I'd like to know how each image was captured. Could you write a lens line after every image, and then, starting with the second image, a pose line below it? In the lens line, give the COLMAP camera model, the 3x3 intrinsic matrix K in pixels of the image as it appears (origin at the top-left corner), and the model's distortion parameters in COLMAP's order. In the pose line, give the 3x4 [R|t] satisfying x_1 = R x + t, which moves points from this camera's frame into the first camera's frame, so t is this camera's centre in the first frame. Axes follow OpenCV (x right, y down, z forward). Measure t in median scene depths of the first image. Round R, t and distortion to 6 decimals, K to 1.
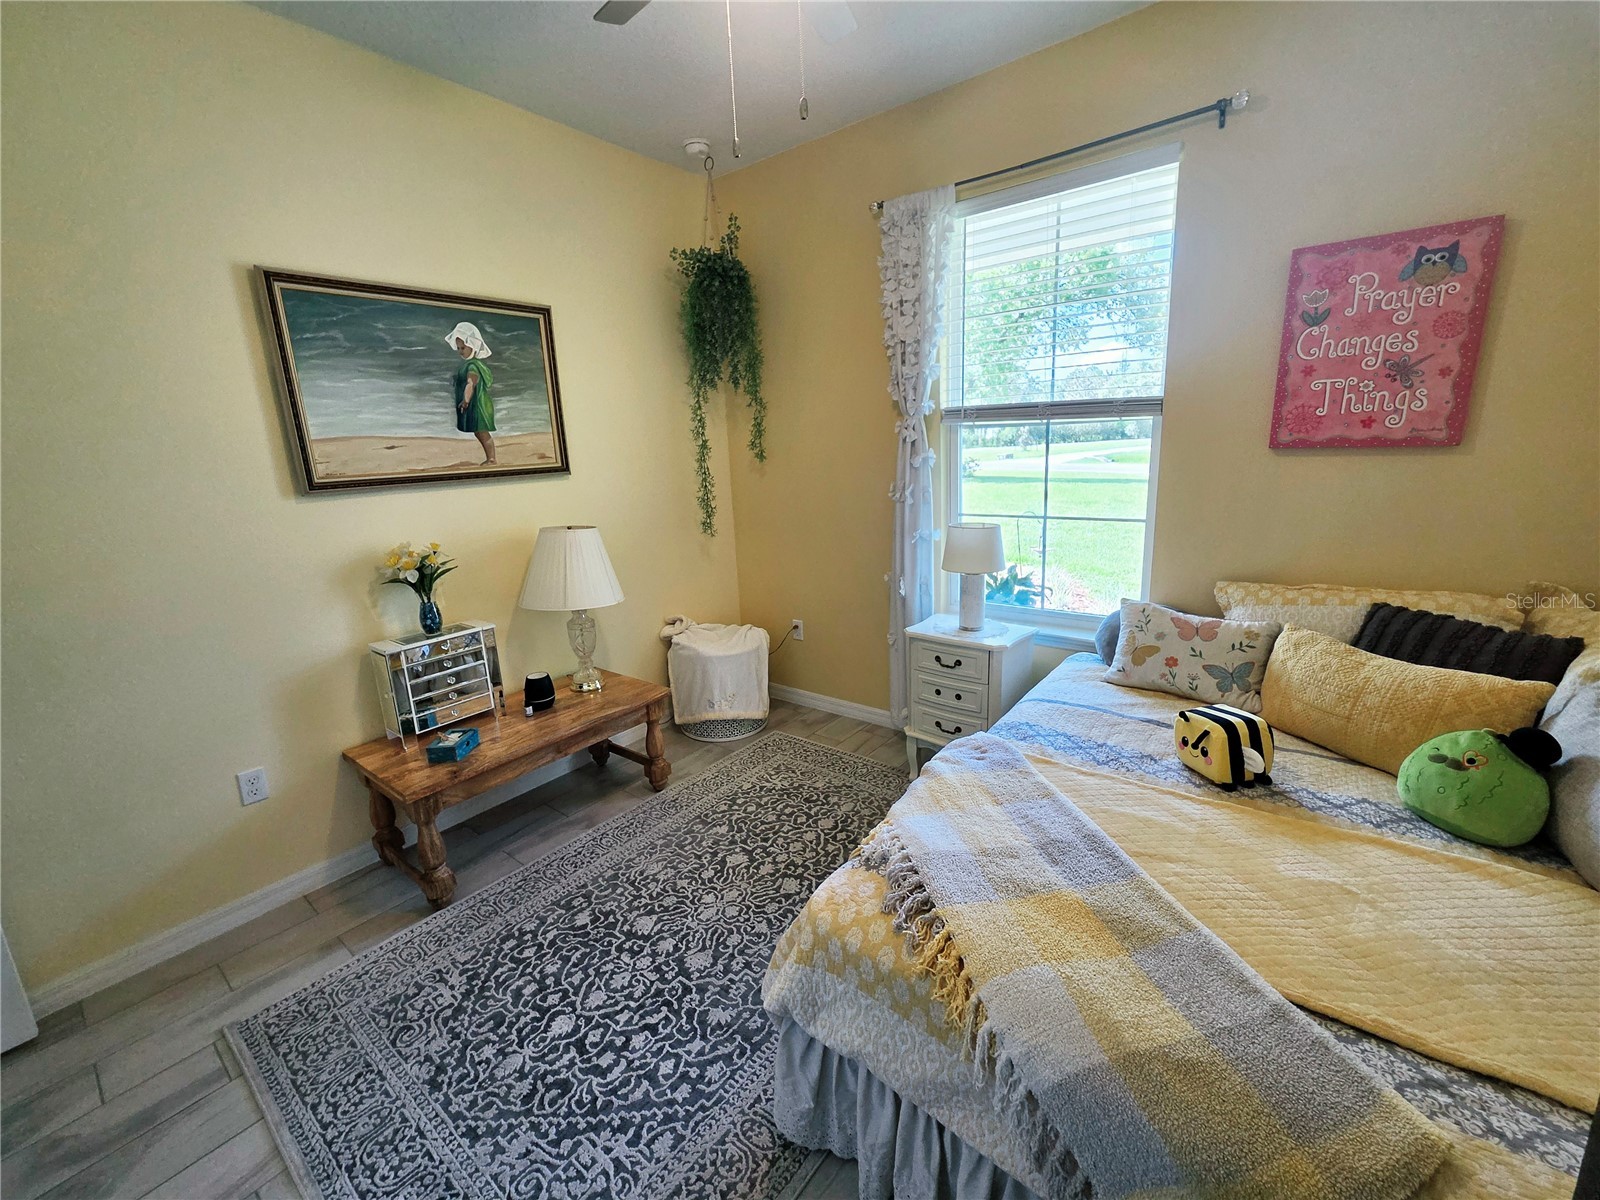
lens RADIAL K [[656.3, 0, 803.0], [0, 656.3, 591.8], [0, 0, 1]] dist [-0.000360, -0.000091]
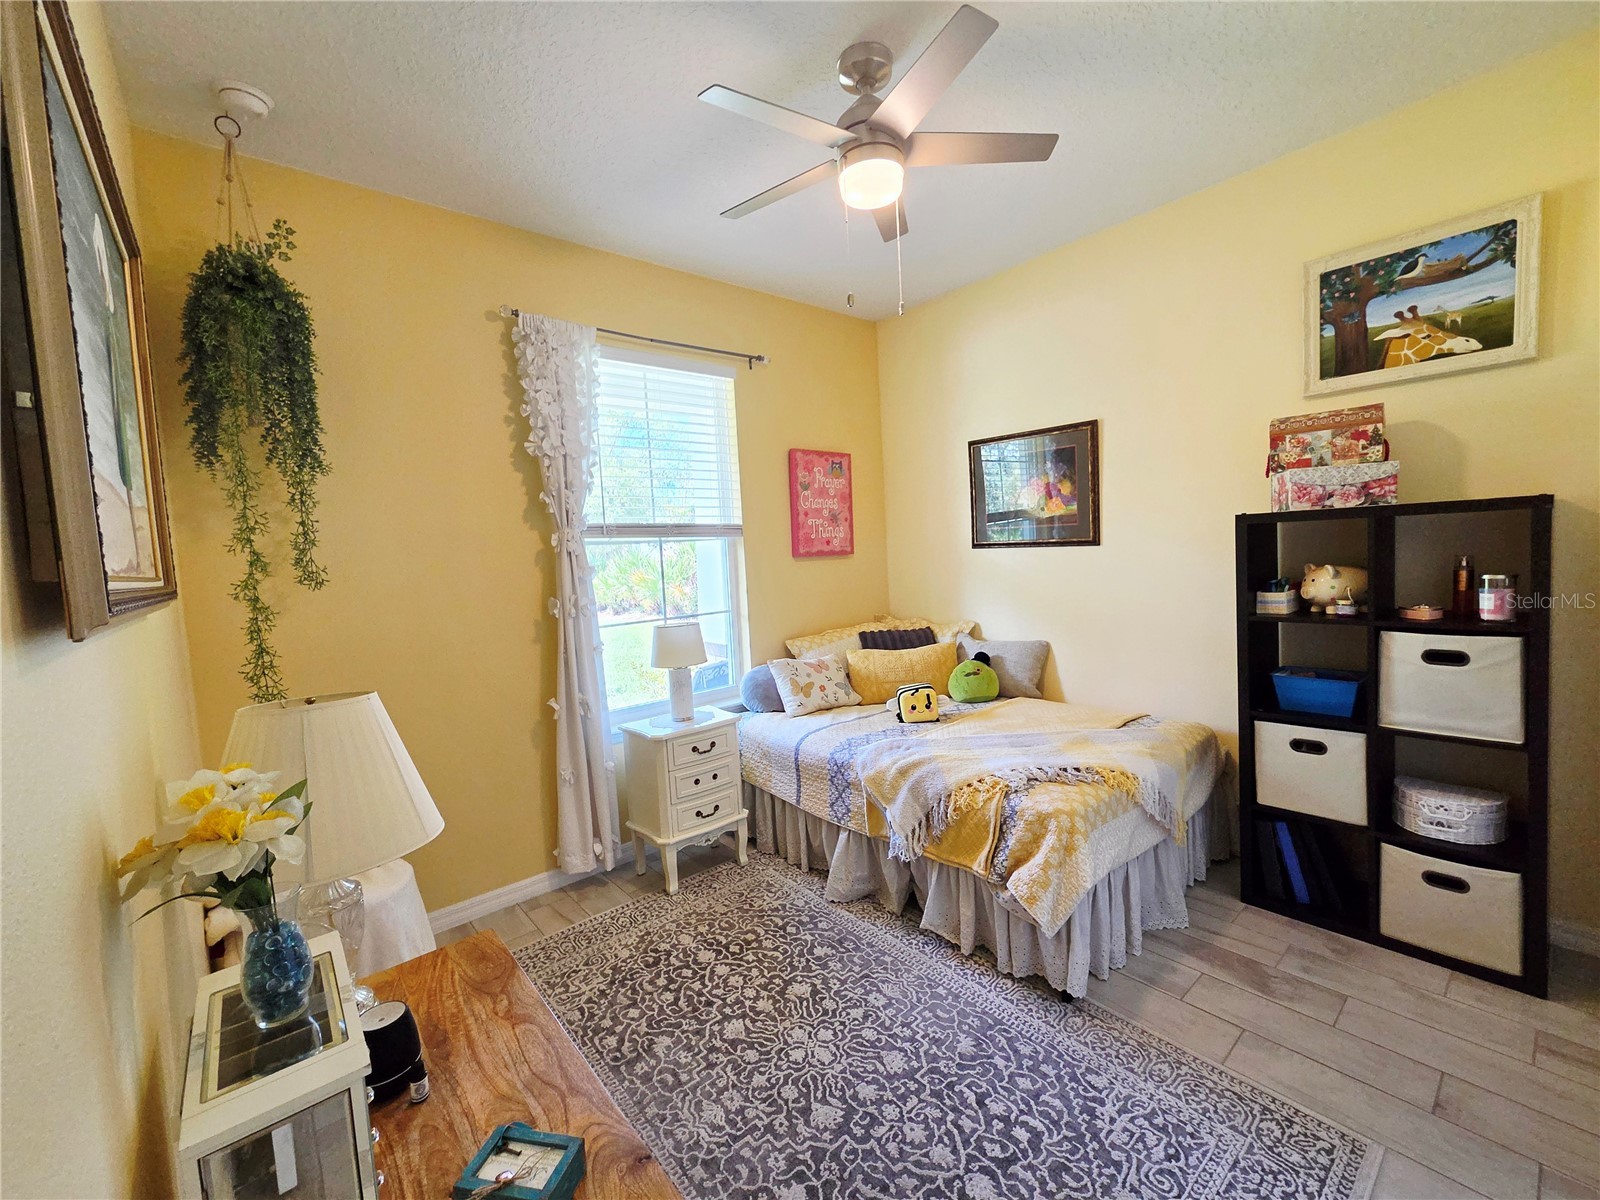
lens RADIAL K [[654.2, 0, 800.0], [0, 654.2, 600.0], [0, 0, 1]] dist [-0.000207, 0.000665]
pose [[0.205659, -0.039510, 0.977826, -1.216440], [0.266505, 0.963682, -0.017114, -0.103321], [-0.941637, 0.264115, 0.208719, 0.861903]]
